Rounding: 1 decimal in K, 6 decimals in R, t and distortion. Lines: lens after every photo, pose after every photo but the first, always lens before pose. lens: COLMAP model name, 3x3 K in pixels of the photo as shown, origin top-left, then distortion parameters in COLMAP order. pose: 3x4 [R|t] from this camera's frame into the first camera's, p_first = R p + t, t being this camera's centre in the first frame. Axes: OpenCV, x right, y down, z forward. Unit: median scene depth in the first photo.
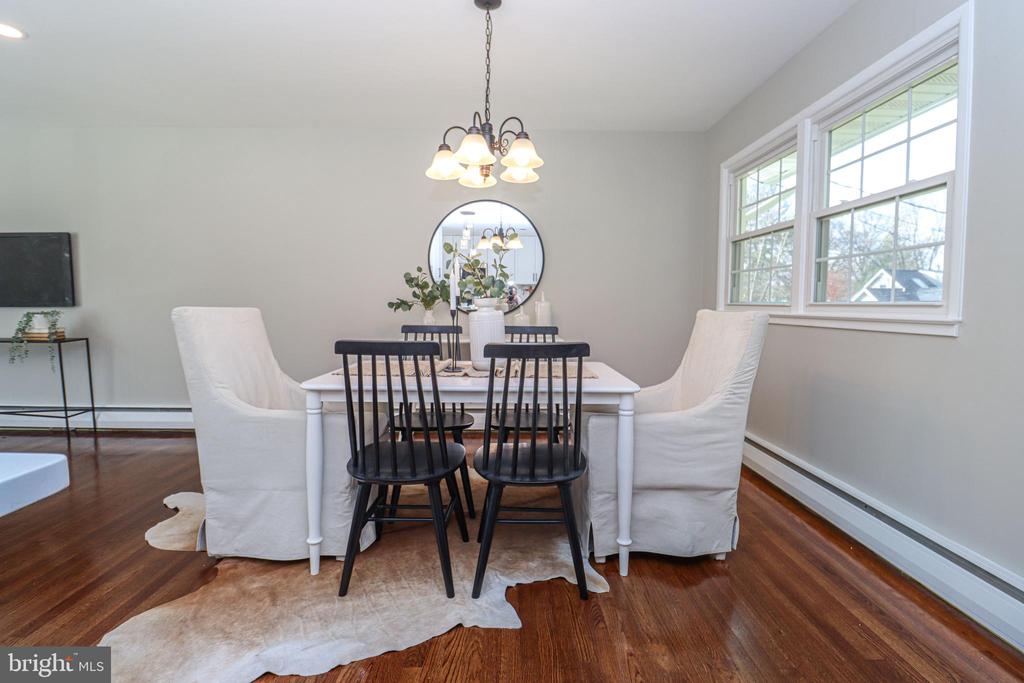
lens RADIAL K [[479.8, 0, 507.1], [0, 479.8, 337.6], [0, 0, 1]] dist [-0.008756, -0.000697]
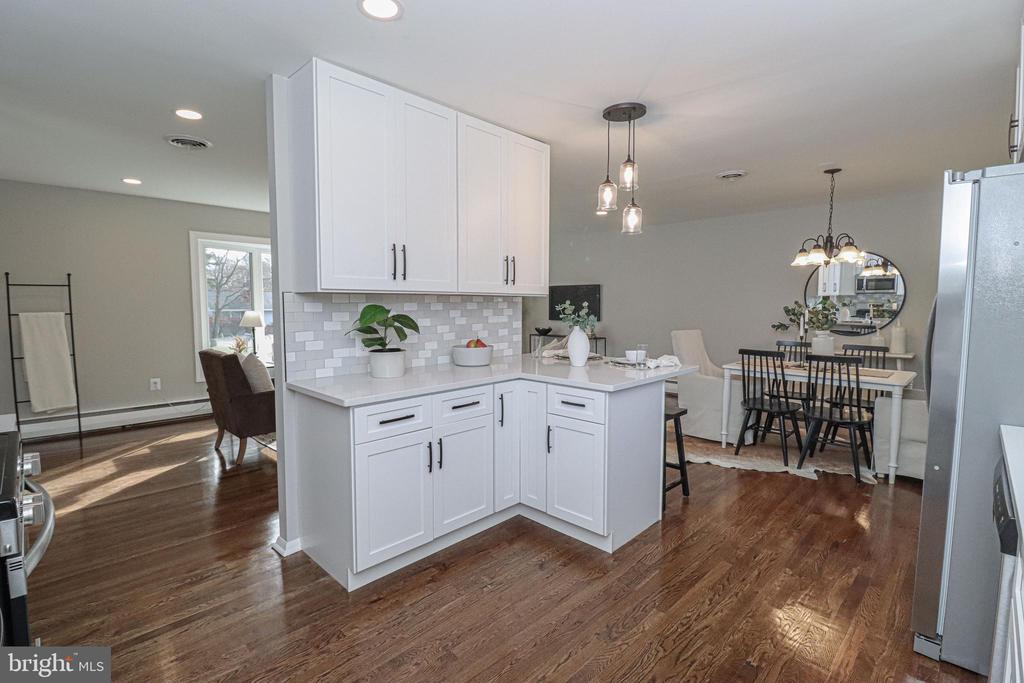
lens RADIAL K [[479.8, 0, 507.1], [0, 479.8, 337.6], [0, 0, 1]] dist [-0.008756, -0.000697]
pose [[0.708903, 0.045875, -0.703813, 0.458491], [-0.042067, 0.998856, 0.022735, -0.053812], [0.704051, 0.013491, 0.710022, -1.382541]]
